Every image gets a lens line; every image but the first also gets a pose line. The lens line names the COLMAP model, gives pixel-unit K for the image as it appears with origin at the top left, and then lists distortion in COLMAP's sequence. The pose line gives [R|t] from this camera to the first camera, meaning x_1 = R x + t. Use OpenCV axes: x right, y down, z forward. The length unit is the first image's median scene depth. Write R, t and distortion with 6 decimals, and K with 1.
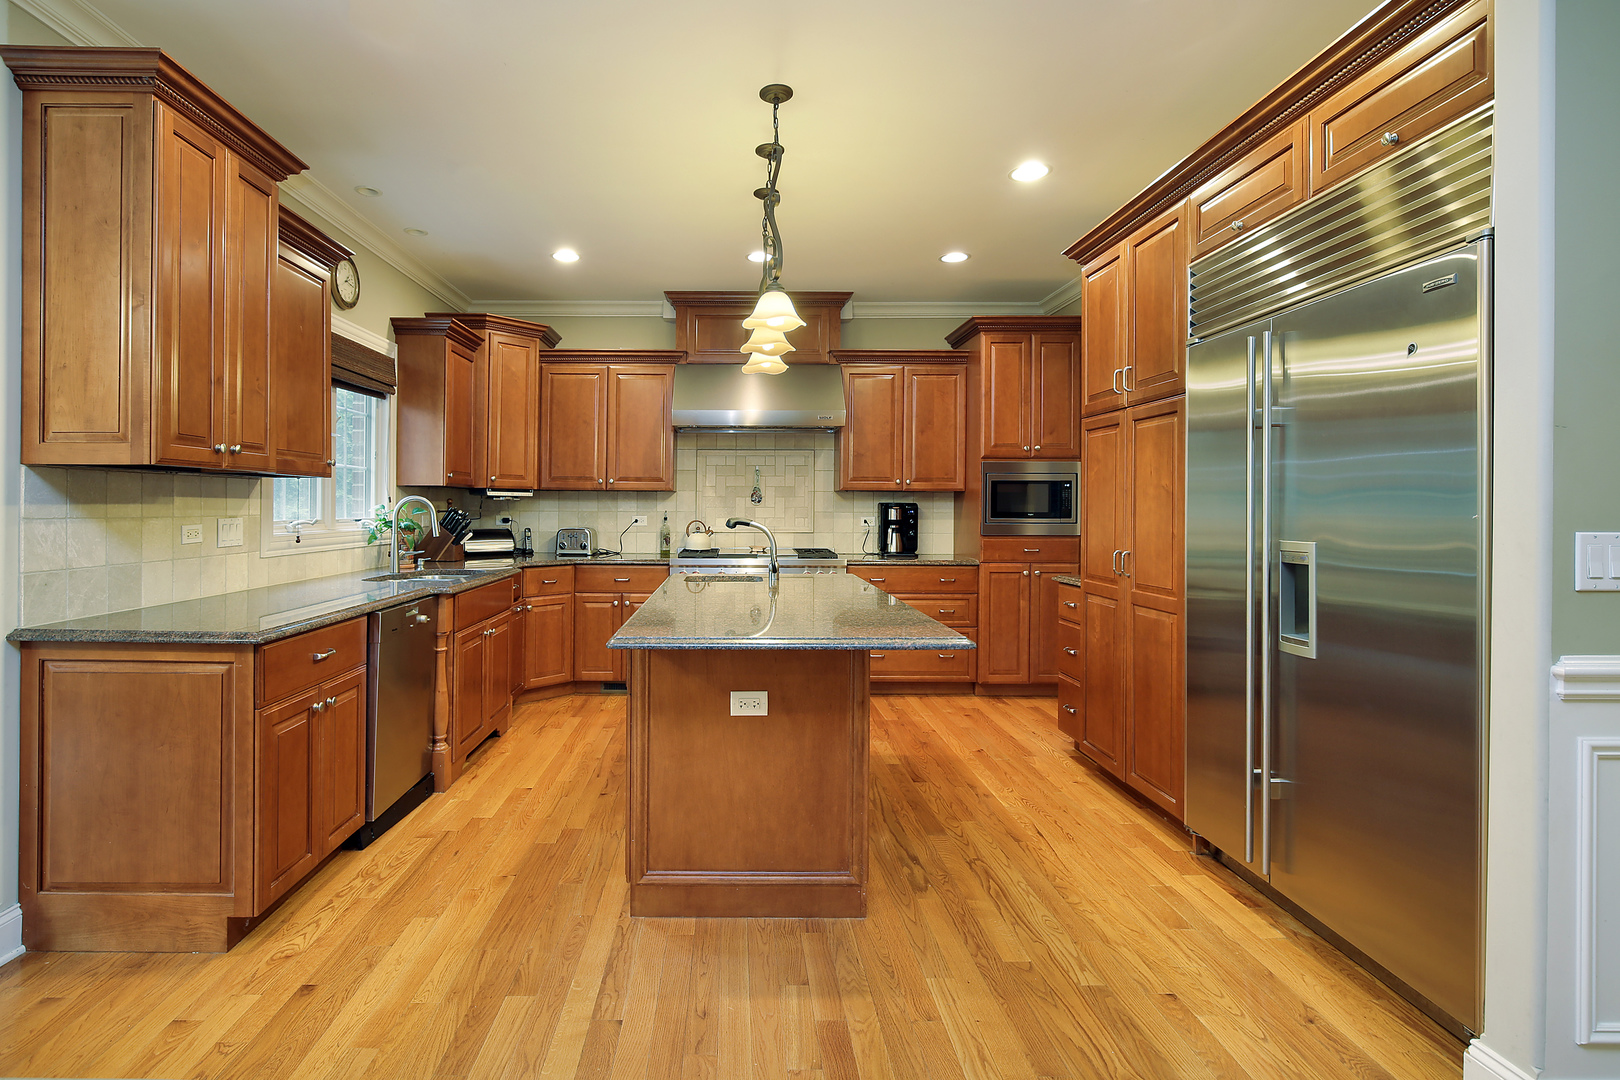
lens RADIAL K [[814.9, 0, 698.0], [0, 814.9, 509.7], [0, 0, 1]] dist [-0.006054, 0.000520]
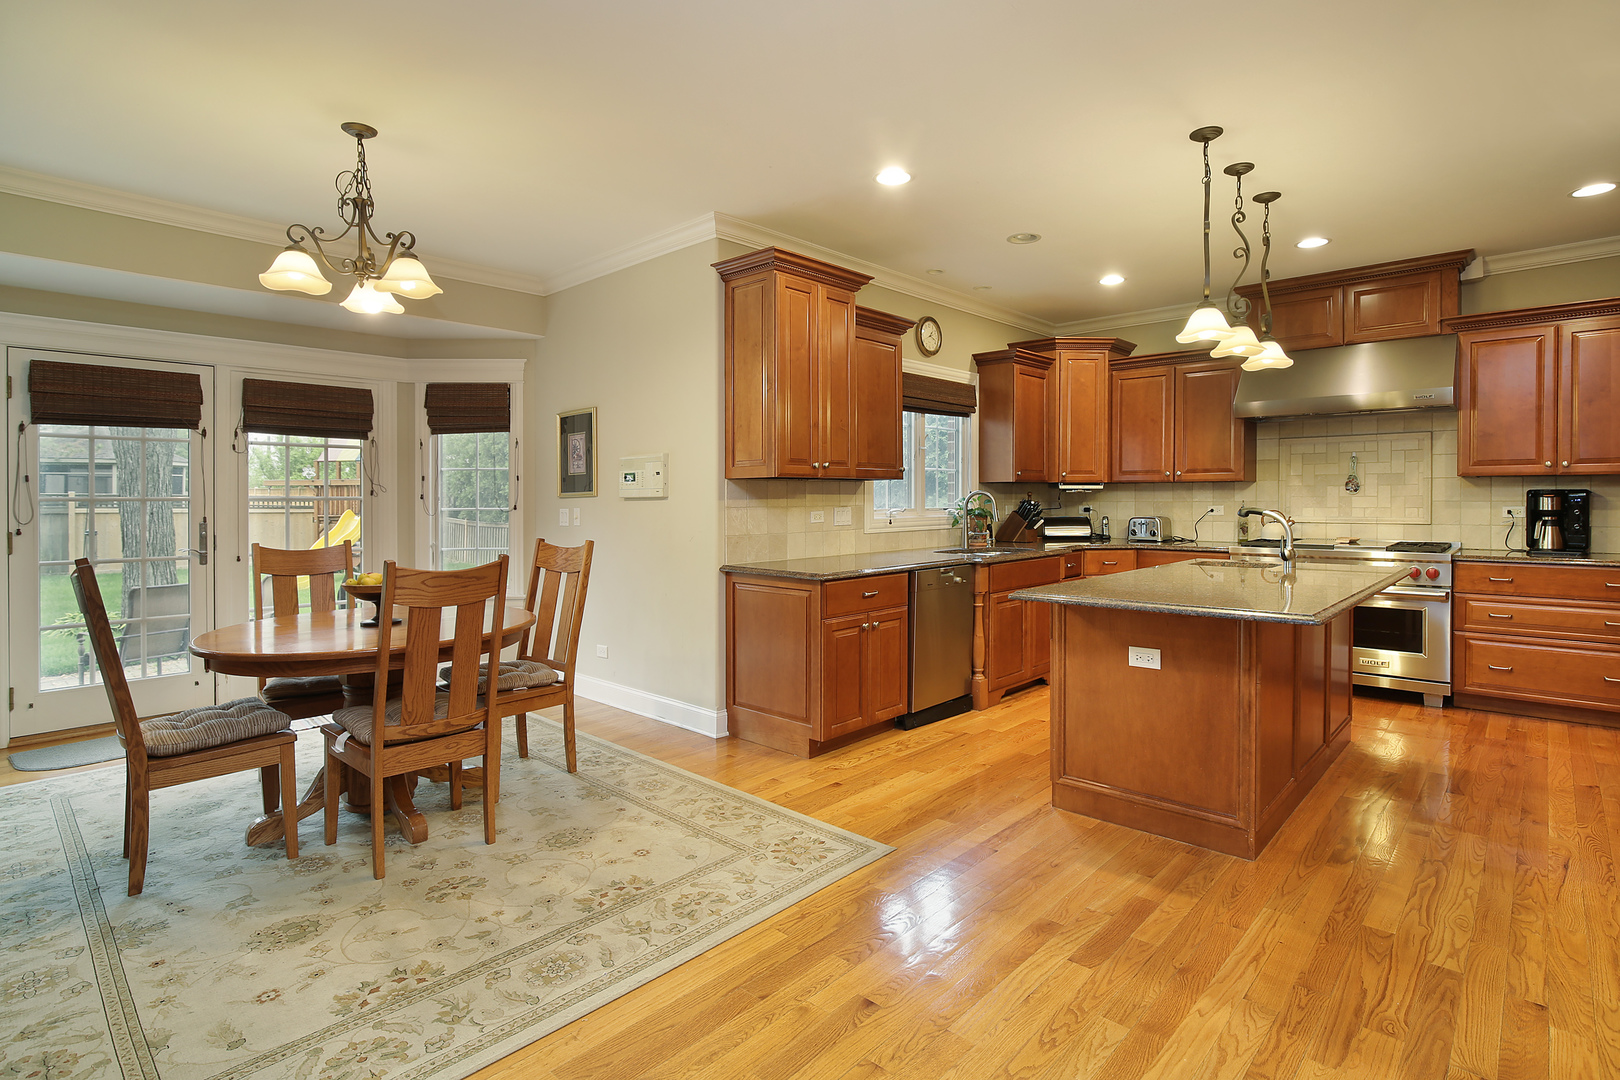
lens RADIAL K [[781.3, 0, 809.1], [0, 781.3, 504.3], [0, 0, 1]] dist [-0.004881, 0.000523]
pose [[0.751583, -0.002071, -0.659635, 0.377180], [0.005425, 0.999981, 0.003042, -0.000094], [0.659616, -0.005865, 0.751580, -0.178642]]
